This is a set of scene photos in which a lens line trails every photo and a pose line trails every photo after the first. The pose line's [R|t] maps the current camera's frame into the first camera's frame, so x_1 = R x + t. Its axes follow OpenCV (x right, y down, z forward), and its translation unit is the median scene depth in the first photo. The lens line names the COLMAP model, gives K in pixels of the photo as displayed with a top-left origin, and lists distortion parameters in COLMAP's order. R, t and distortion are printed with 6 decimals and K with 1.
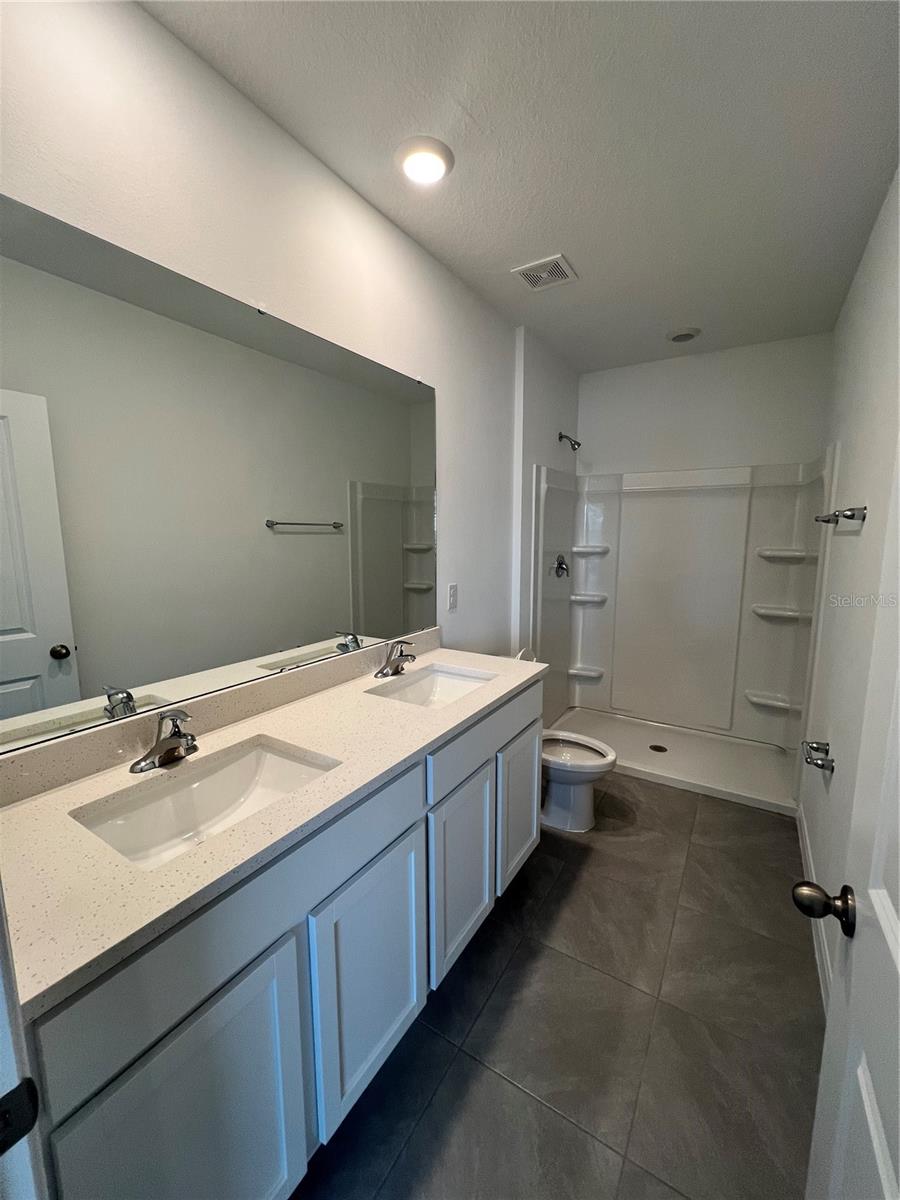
lens RADIAL K [[477.3, 0, 450.0], [0, 477.3, 600.0], [0, 0, 1]] dist [0.001199, 0.000208]
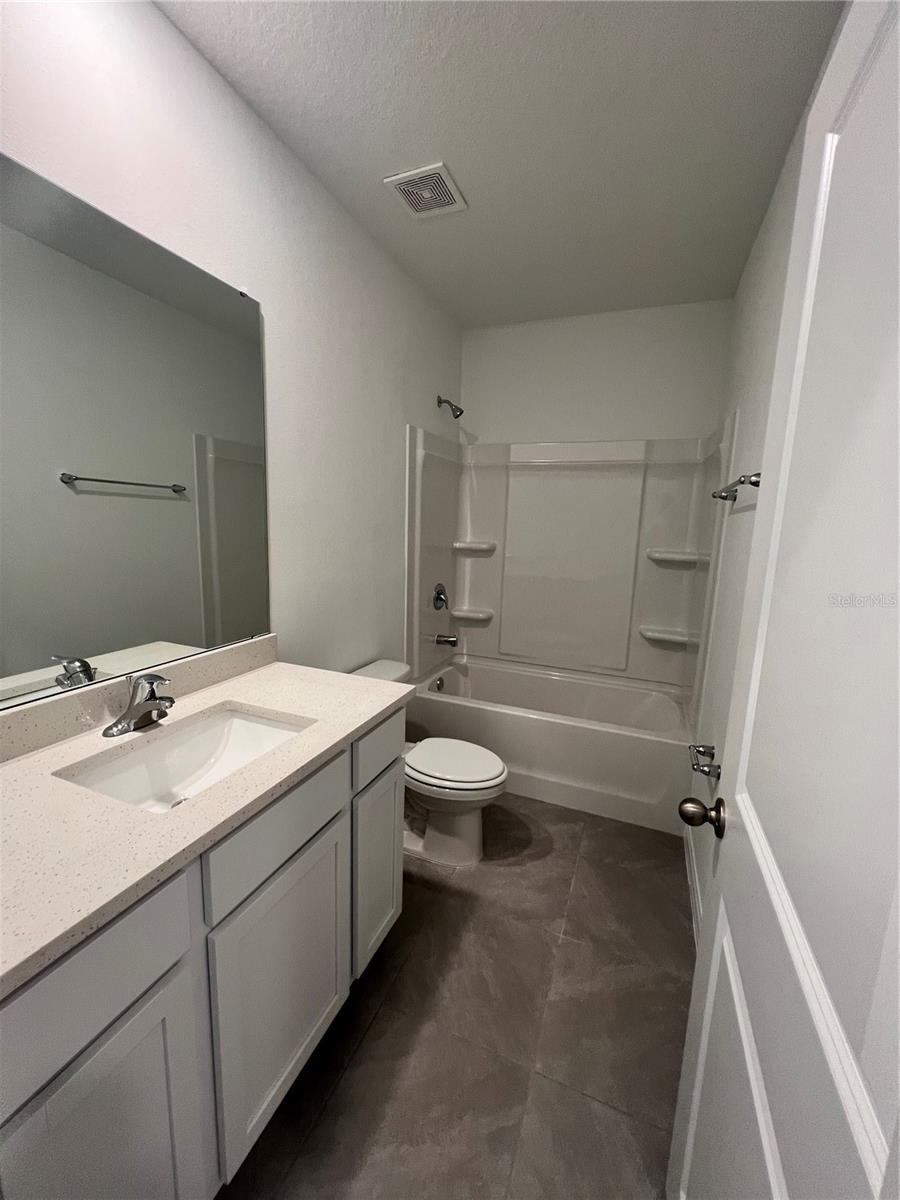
lens RADIAL K [[486.6, 0, 493.7], [0, 486.6, 593.1], [0, 0, 1]] dist [-0.000955, -0.000300]
pose [[0.971124, 0.002021, 0.238569, -0.104701], [-0.008469, 0.999626, 0.026004, 0.022434], [-0.238427, -0.027274, 0.970777, -0.161754]]
